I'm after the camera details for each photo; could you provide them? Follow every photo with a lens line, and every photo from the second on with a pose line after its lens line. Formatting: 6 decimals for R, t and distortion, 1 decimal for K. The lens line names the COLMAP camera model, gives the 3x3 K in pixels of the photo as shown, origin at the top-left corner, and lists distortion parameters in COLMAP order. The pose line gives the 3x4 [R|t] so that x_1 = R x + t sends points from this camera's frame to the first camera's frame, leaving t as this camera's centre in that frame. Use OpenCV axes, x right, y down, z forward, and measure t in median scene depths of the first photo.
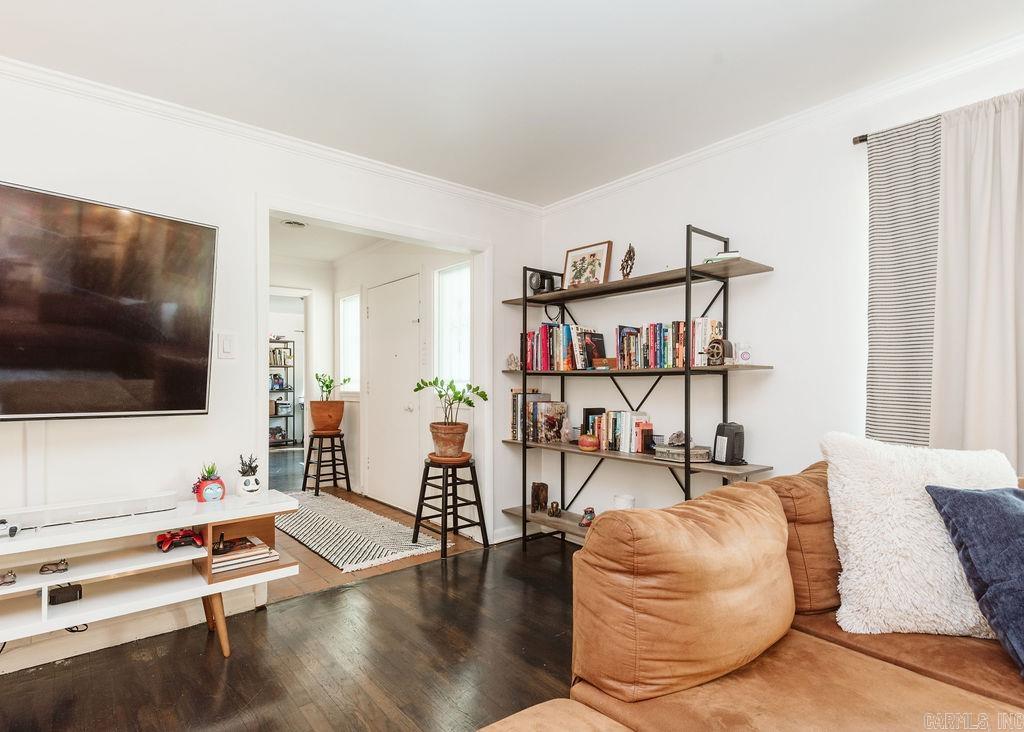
lens RADIAL K [[505.4, 0, 448.0], [0, 505.4, 382.5], [0, 0, 1]] dist [0.003423, -0.000467]
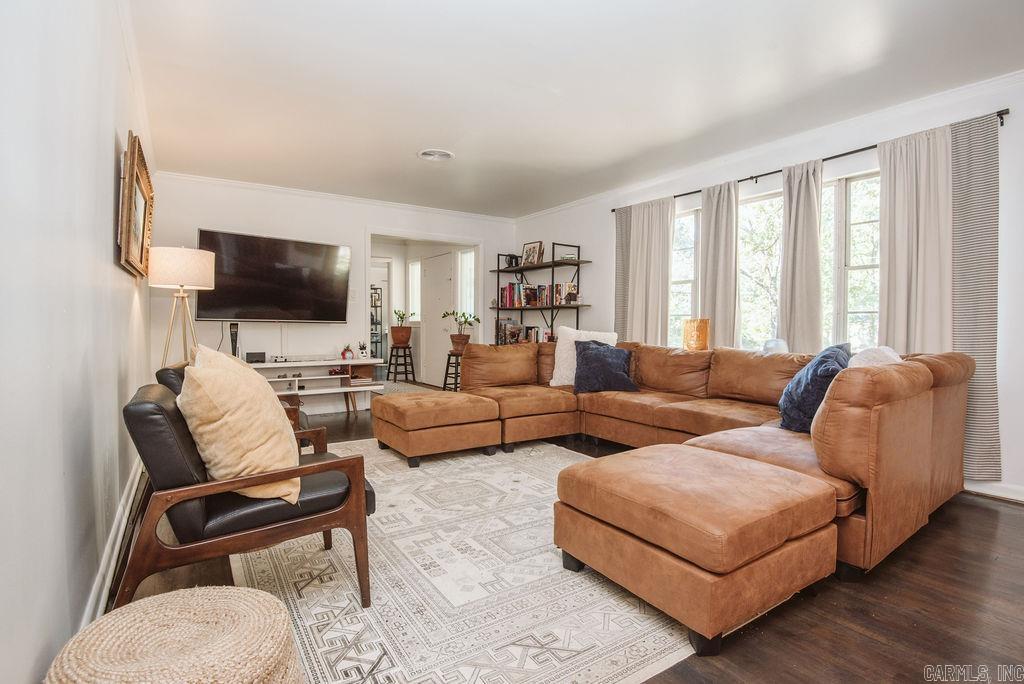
lens RADIAL K [[500.6, 0, 508.2], [0, 500.6, 341.8], [0, 0, 1]] dist [-0.020762, 0.000004]
pose [[0.998872, 0.007359, -0.046907, 0.272814], [-0.005798, 0.999428, 0.033330, 0.043058], [0.047126, -0.033020, 0.998343, -0.897496]]
